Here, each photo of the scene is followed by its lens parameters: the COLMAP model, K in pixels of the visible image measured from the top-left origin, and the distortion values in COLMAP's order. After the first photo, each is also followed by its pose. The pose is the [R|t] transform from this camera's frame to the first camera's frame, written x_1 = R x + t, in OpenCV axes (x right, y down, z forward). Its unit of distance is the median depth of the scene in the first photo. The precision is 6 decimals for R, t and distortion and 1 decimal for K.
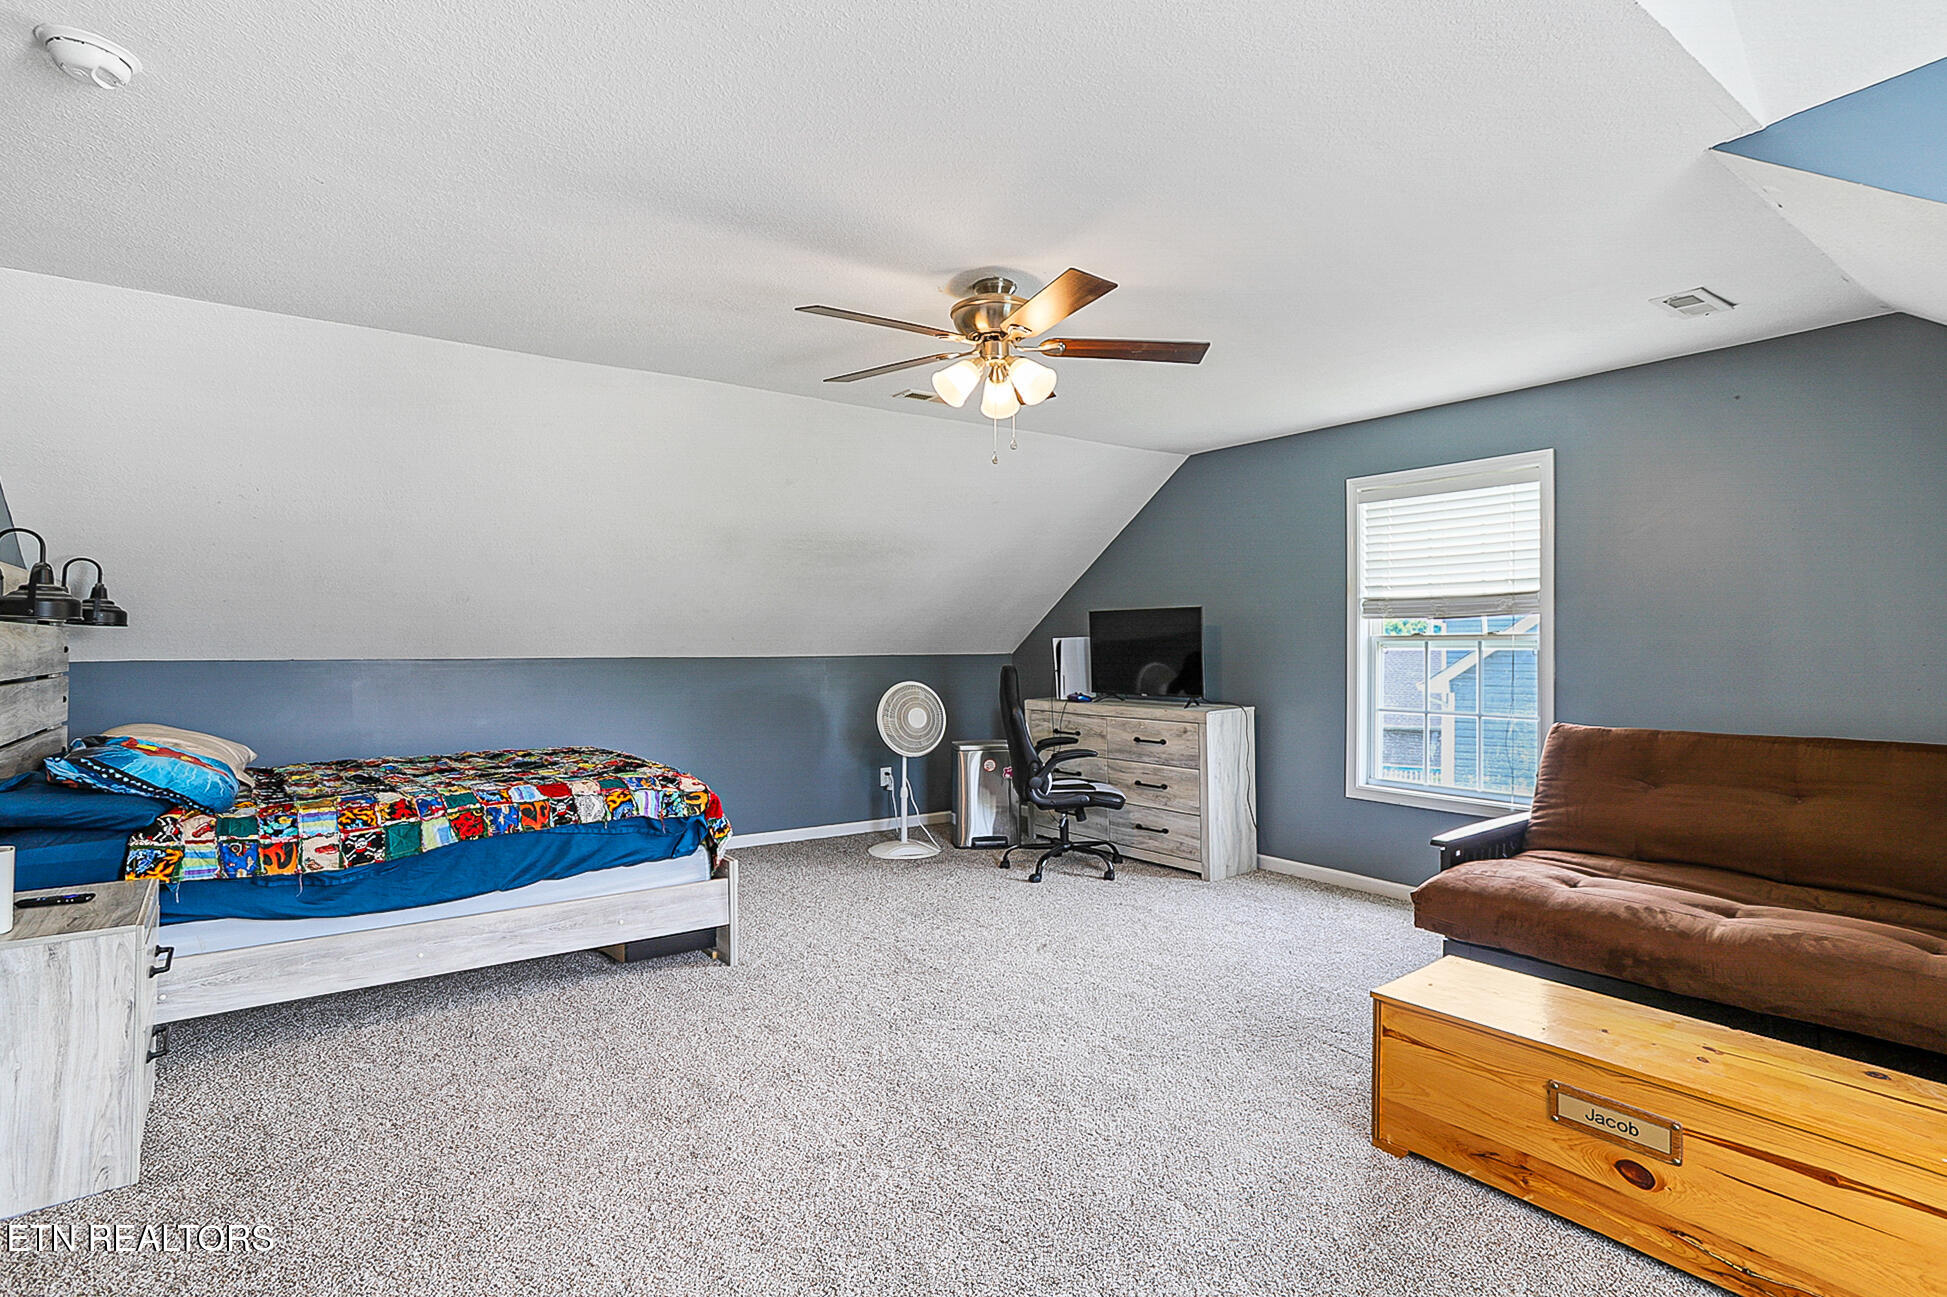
lens RADIAL K [[940.0, 0, 1066.2], [0, 940.0, 646.7], [0, 0, 1]] dist [-0.051763, 0.024427]
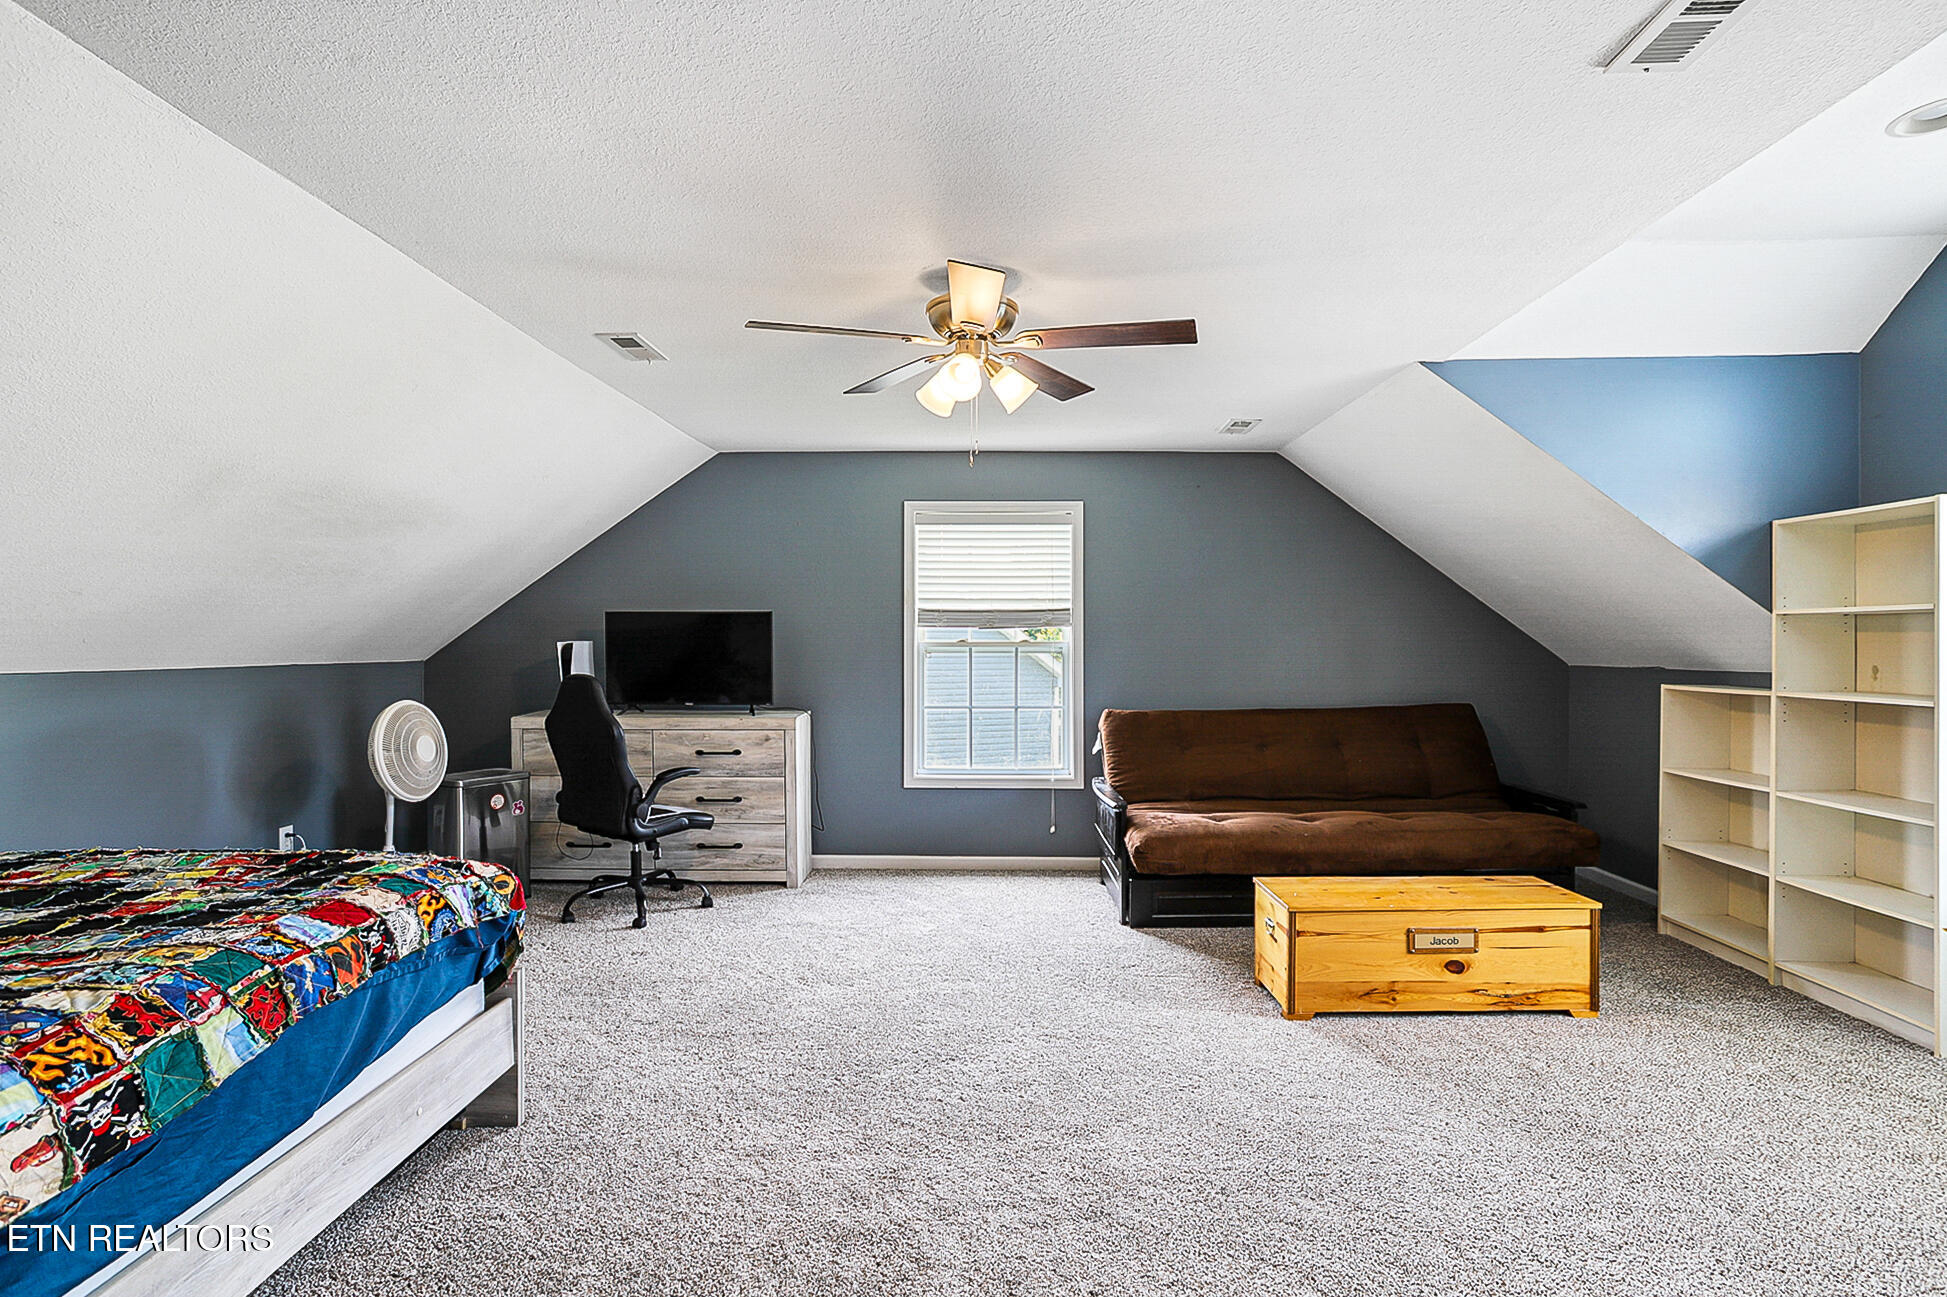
lens RADIAL K [[907.9, 0, 973.5], [0, 907.9, 648.5], [0, 0, 1]] dist [-0.057522, 0.022970]
pose [[0.648403, 0.001155, 0.761296, -0.673093], [-0.000181, 0.999999, -0.001363, -0.003814], [-0.761297, 0.000746, 0.648403, 0.345698]]
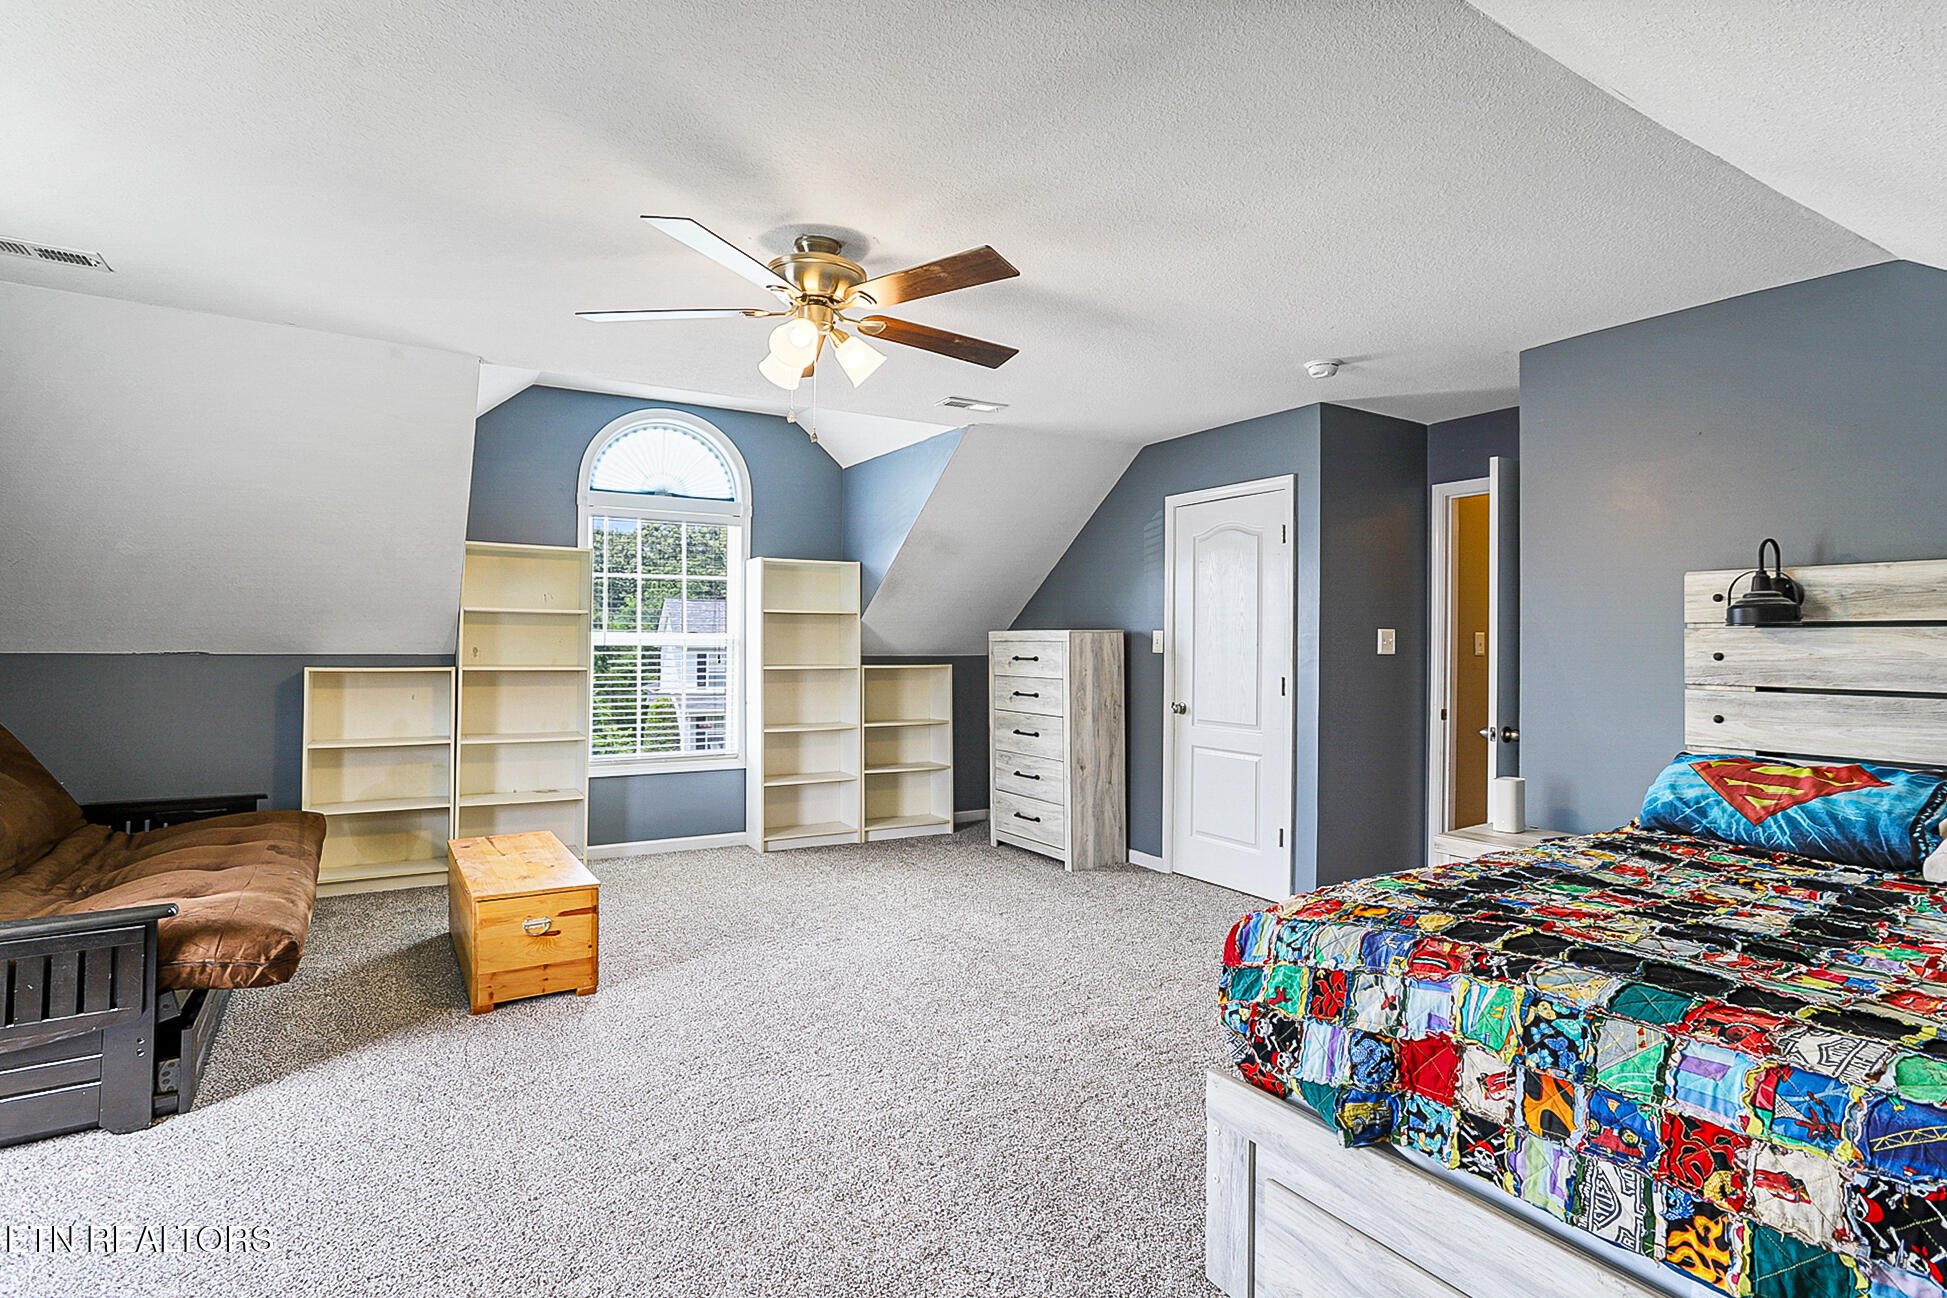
lens RADIAL K [[995.4, 0, 995.5], [0, 995.4, 639.7], [0, 0, 1]] dist [-0.068900, 0.052988]
pose [[-0.995300, -0.008840, 0.096434, -0.301906], [-0.009080, 0.999957, -0.002052, -0.003190], [-0.096411, -0.002918, -0.995337, 1.634274]]
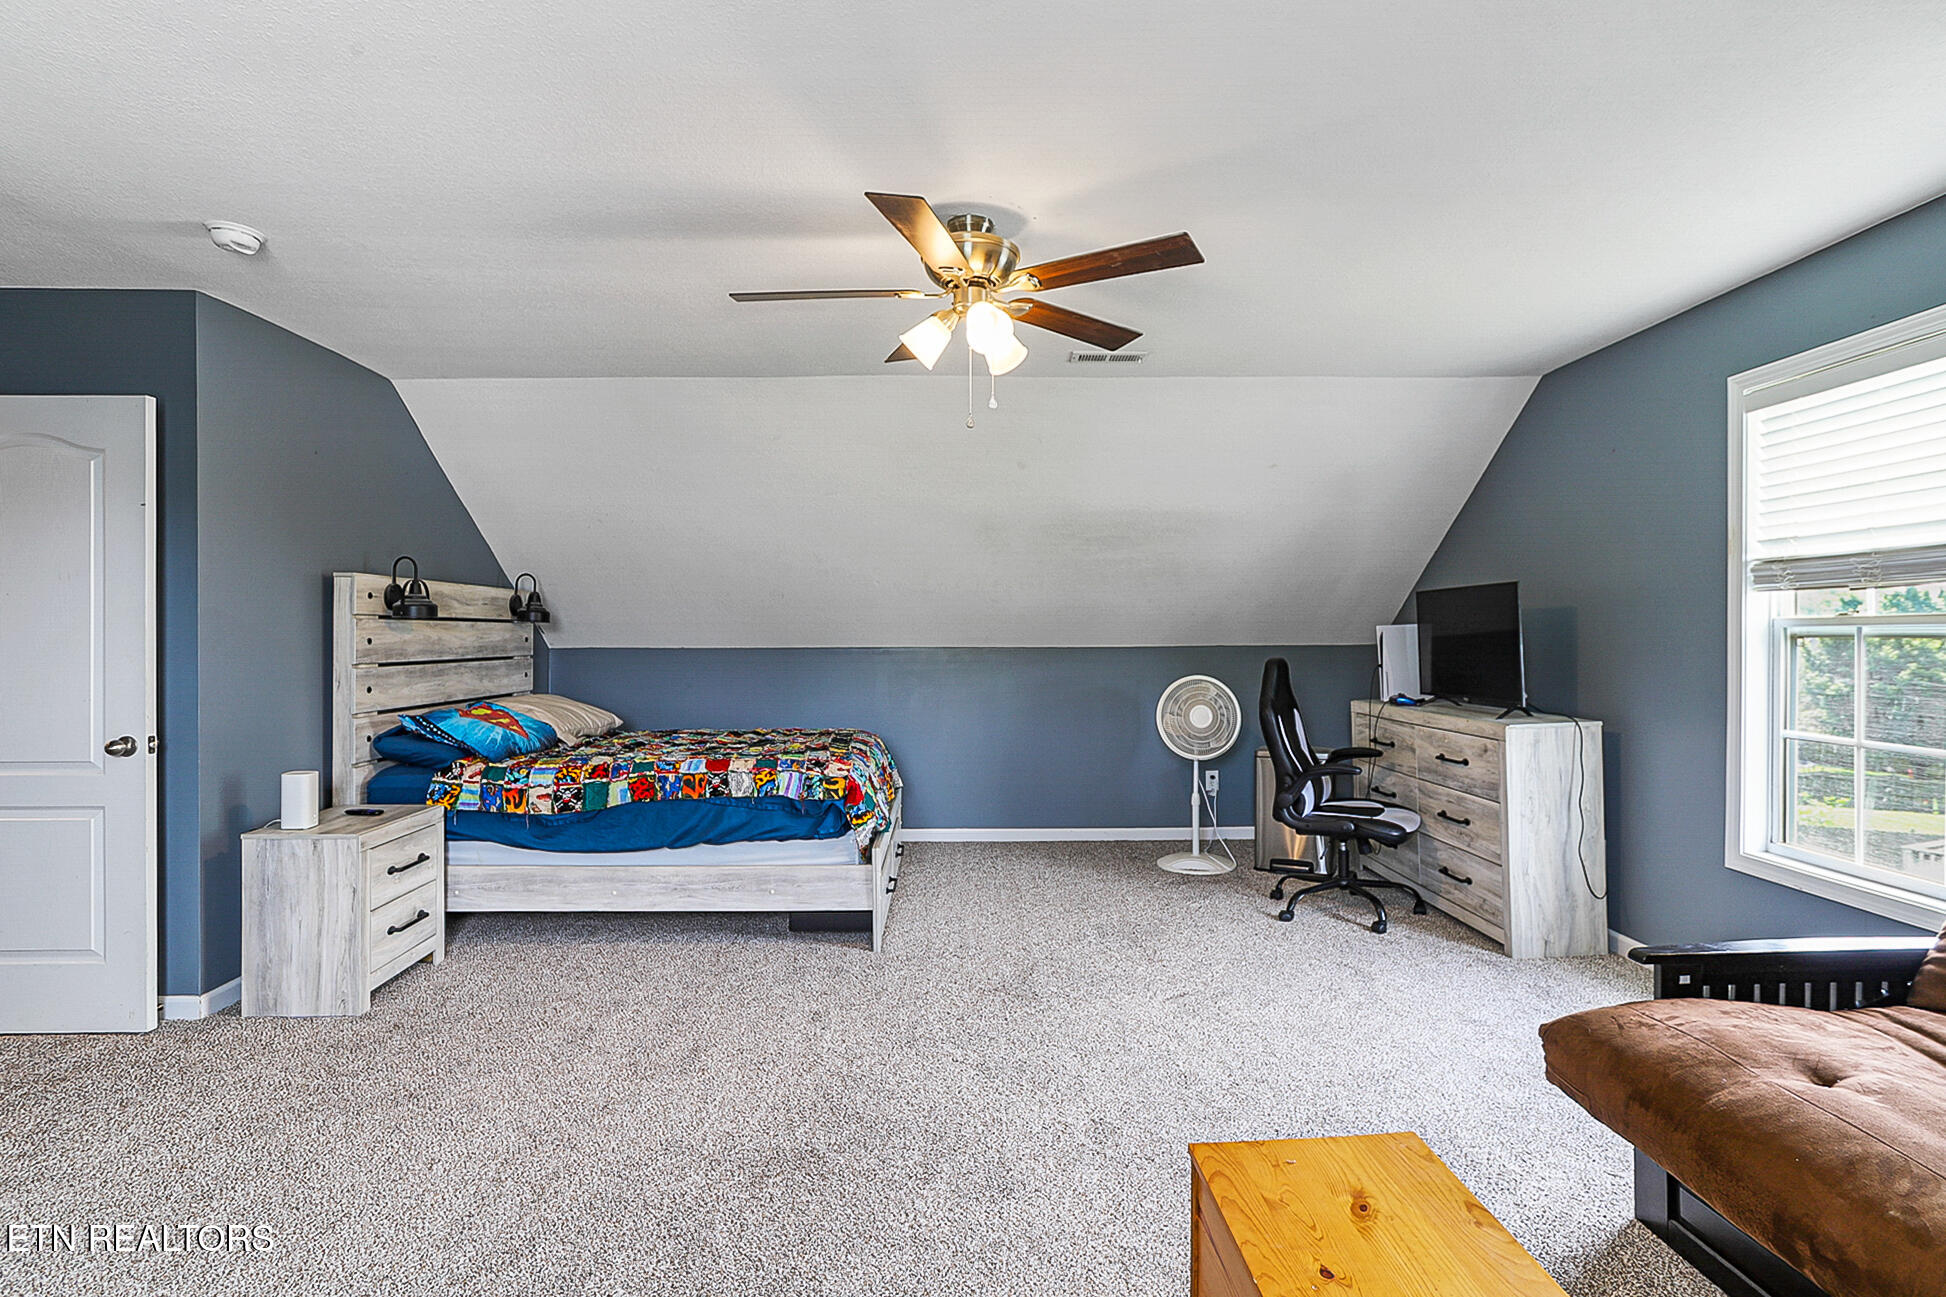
lens RADIAL K [[994.9, 0, 995.0], [0, 994.9, 639.2], [0, 0, 1]] dist [-0.068900, 0.052988]
pose [[0.809228, -0.000365, -0.587495, 0.400955], [0.001680, 0.999997, 0.001692, 0.000896], [0.587493, -0.002356, 0.809226, 0.217141]]
